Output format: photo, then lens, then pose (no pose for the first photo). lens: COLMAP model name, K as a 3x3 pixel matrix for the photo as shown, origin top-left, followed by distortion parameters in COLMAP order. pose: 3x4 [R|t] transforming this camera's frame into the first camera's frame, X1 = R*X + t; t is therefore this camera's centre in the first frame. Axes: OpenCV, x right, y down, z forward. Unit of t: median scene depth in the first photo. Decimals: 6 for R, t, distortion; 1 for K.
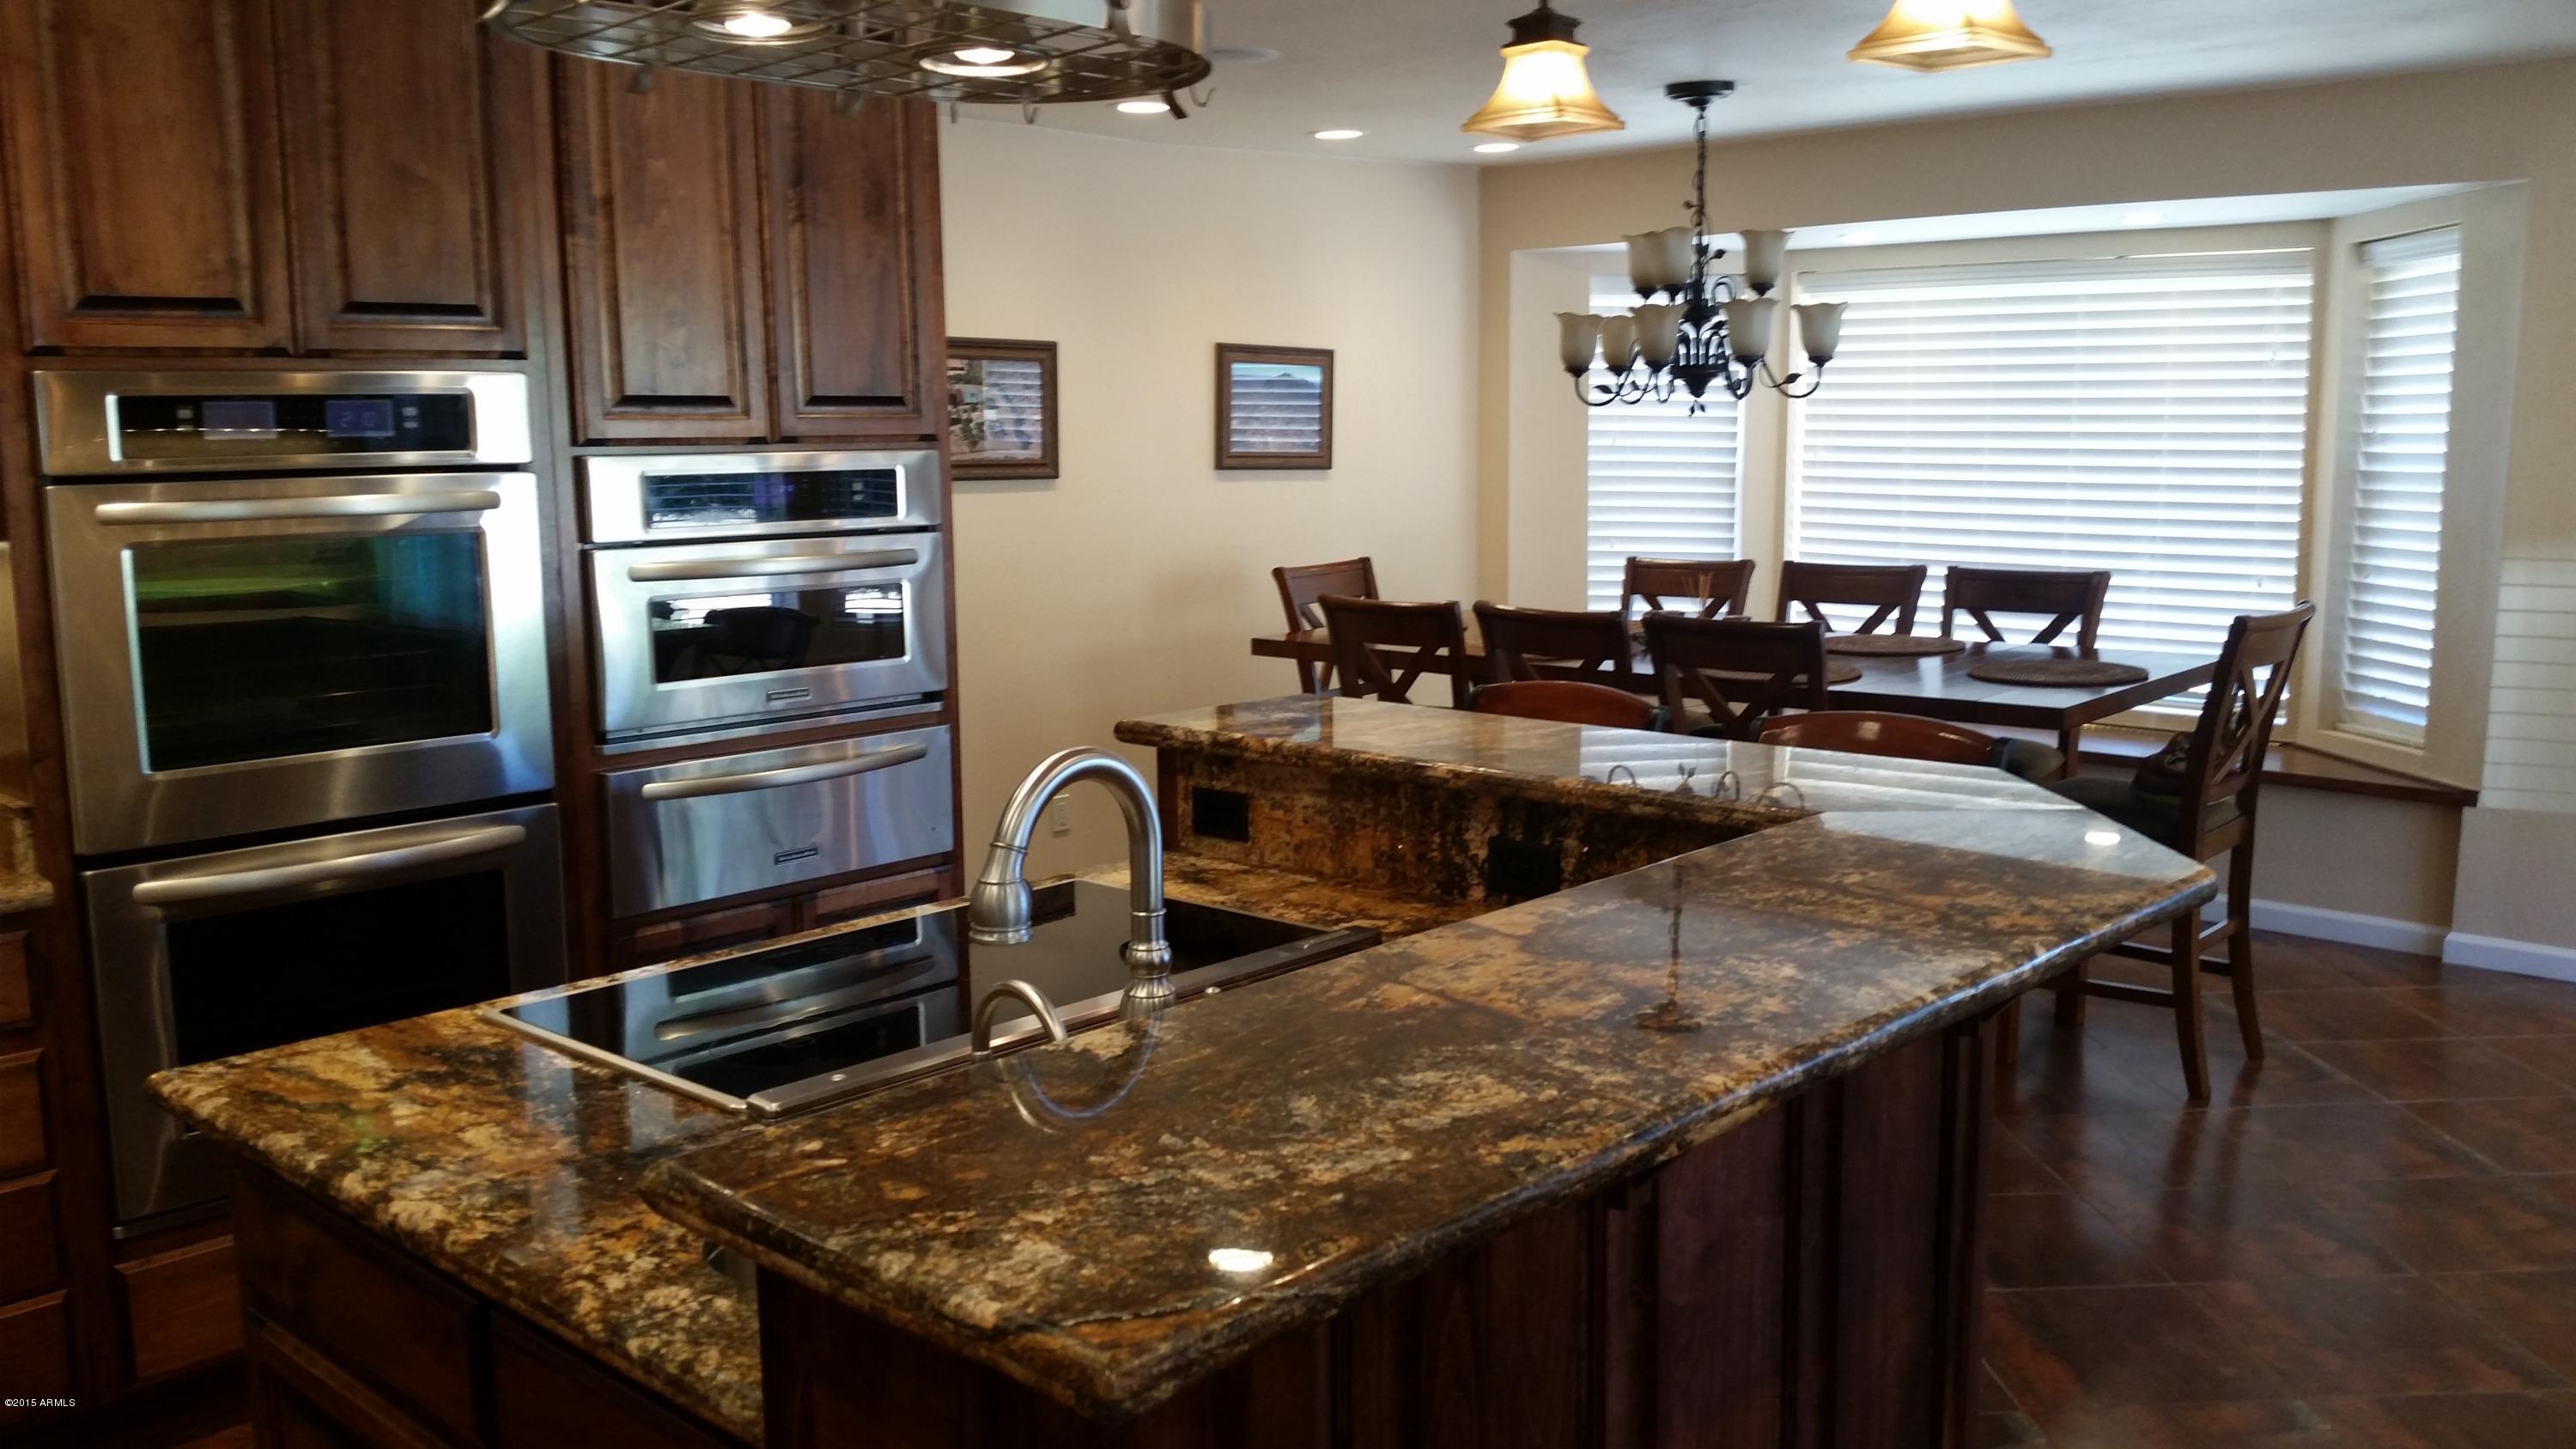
lens RADIAL K [[2089.7, 0, 1280.1], [0, 2089.7, 746.3], [0, 0, 1]] dist [0.127920, -0.273944]
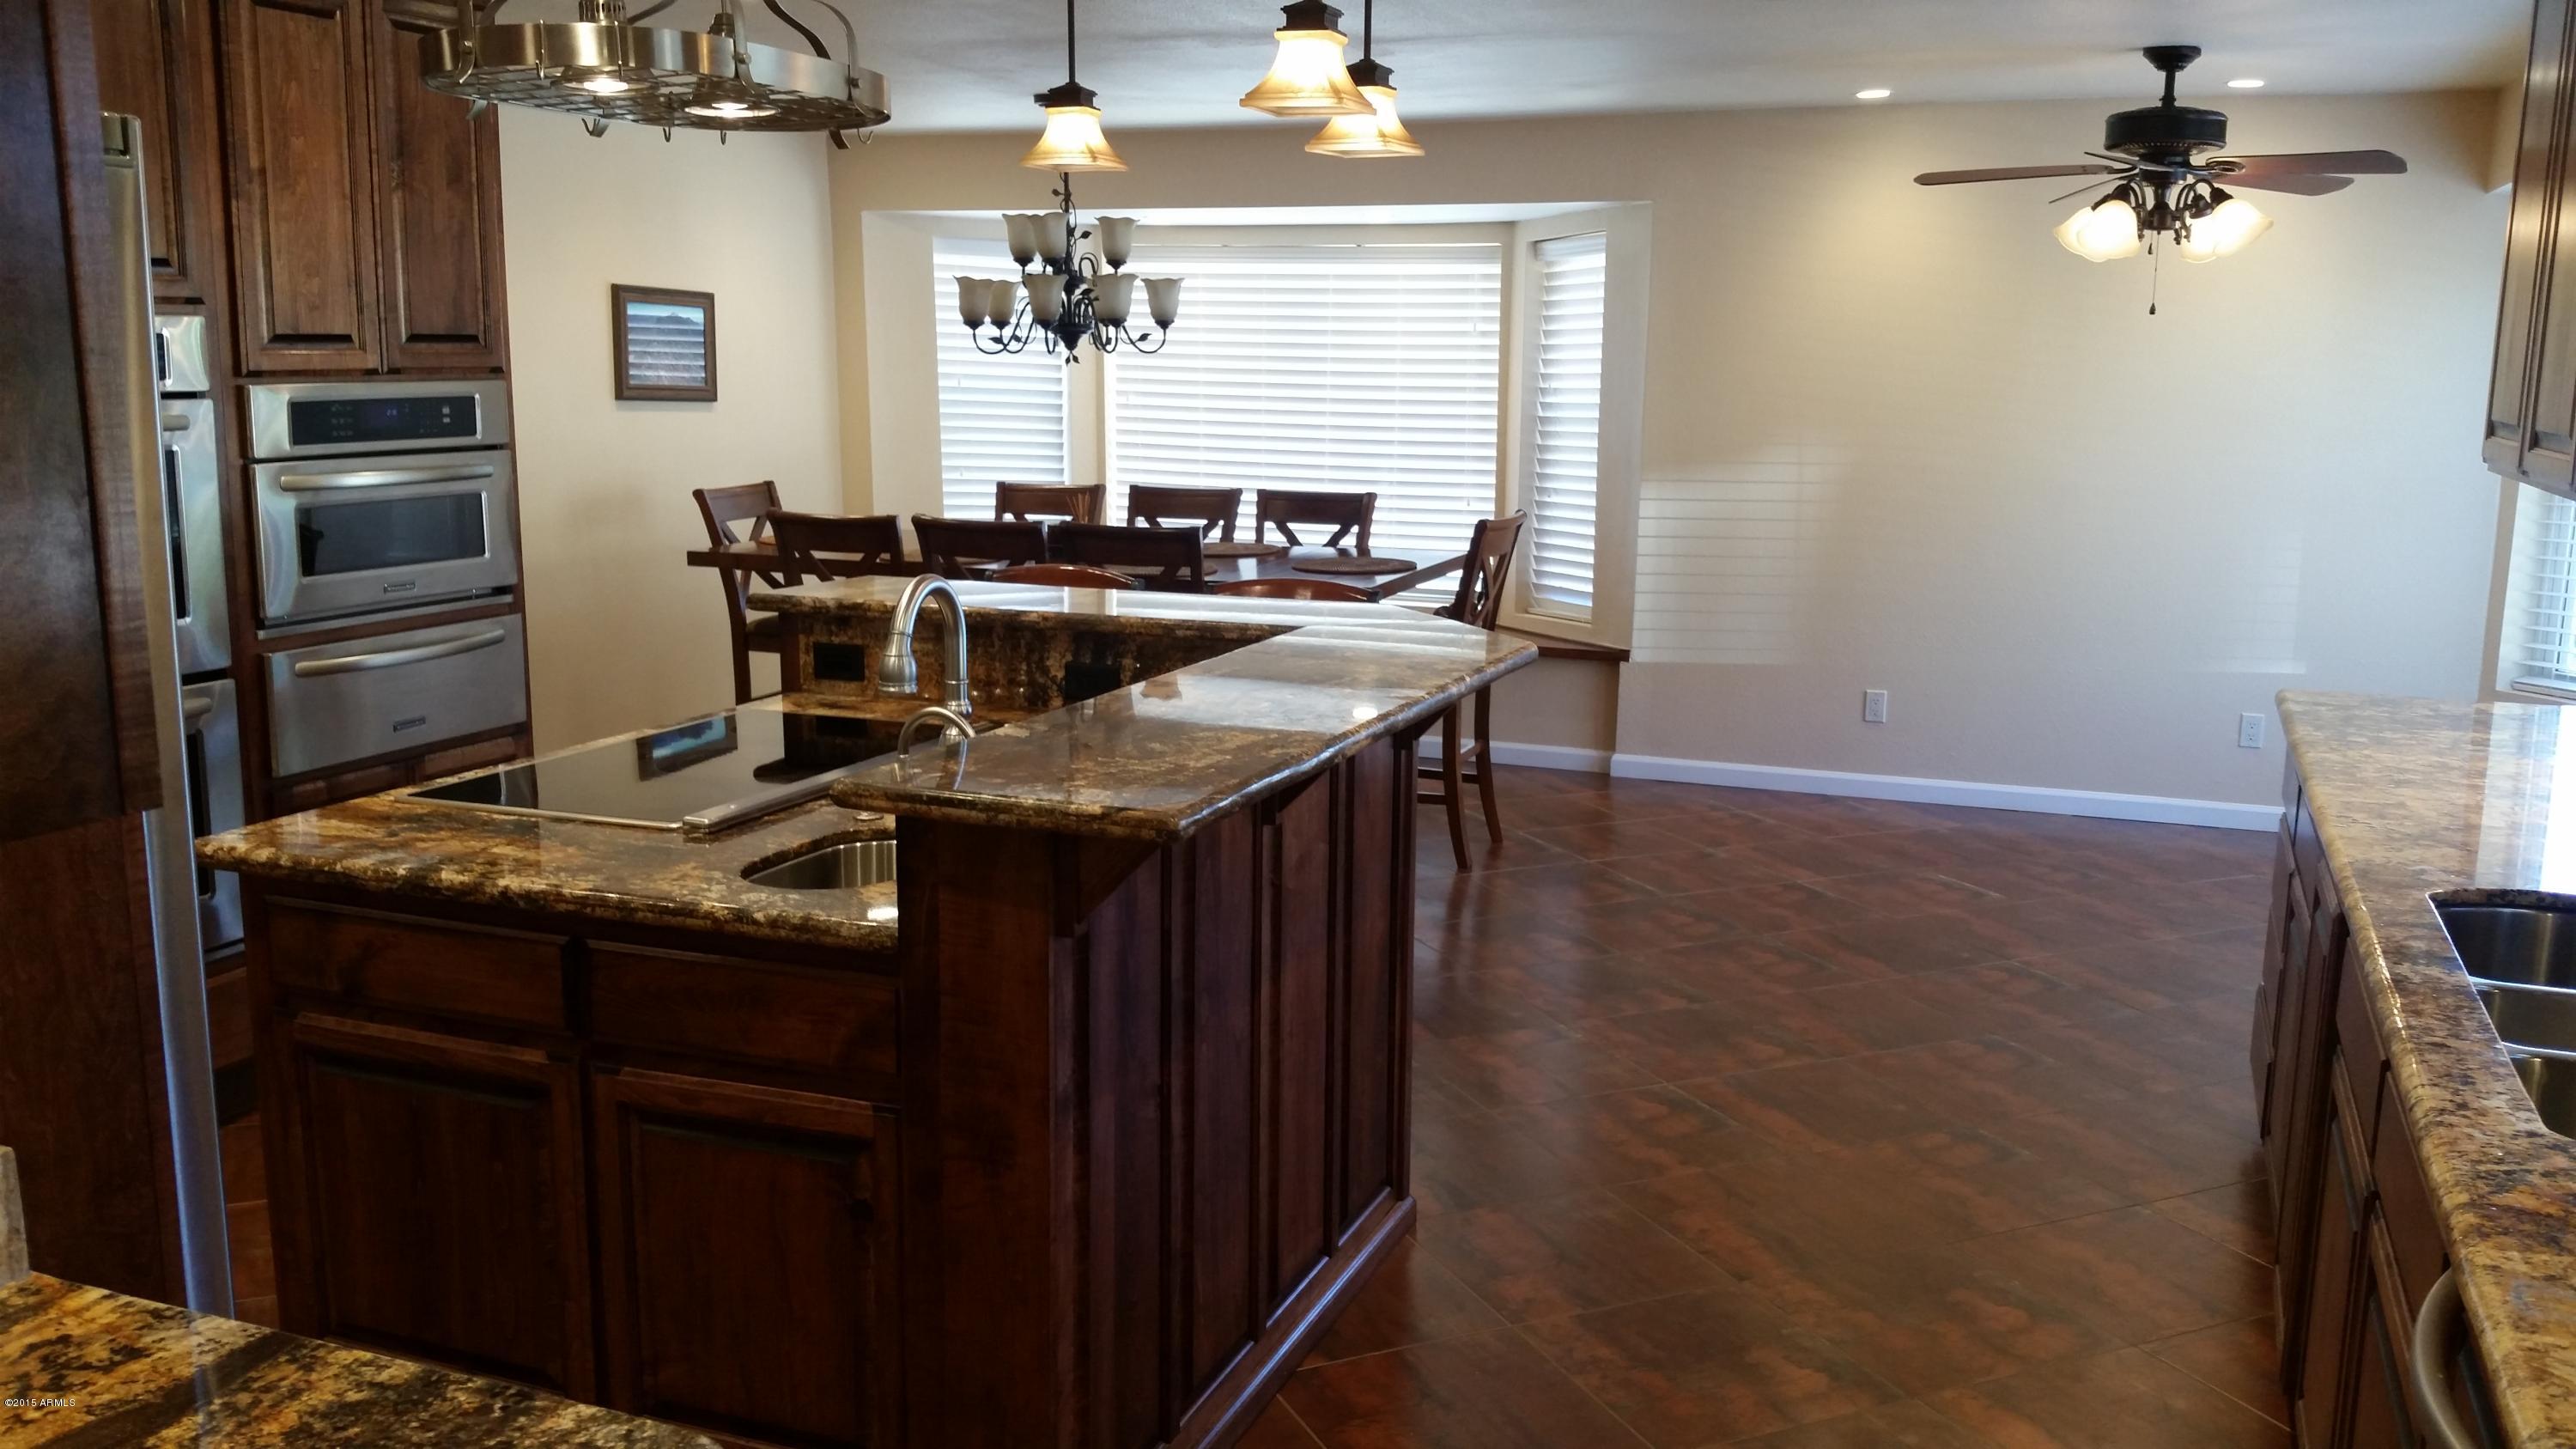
lens RADIAL K [[2195.0, 0, 1253.7], [0, 2195.0, 718.7], [0, 0, 1]] dist [0.225195, -0.717619]
pose [[0.932595, -0.039458, 0.358761, -0.185790], [0.036595, 0.999221, 0.014771, 0.037125], [-0.359064, -0.000647, 0.933313, -0.262434]]
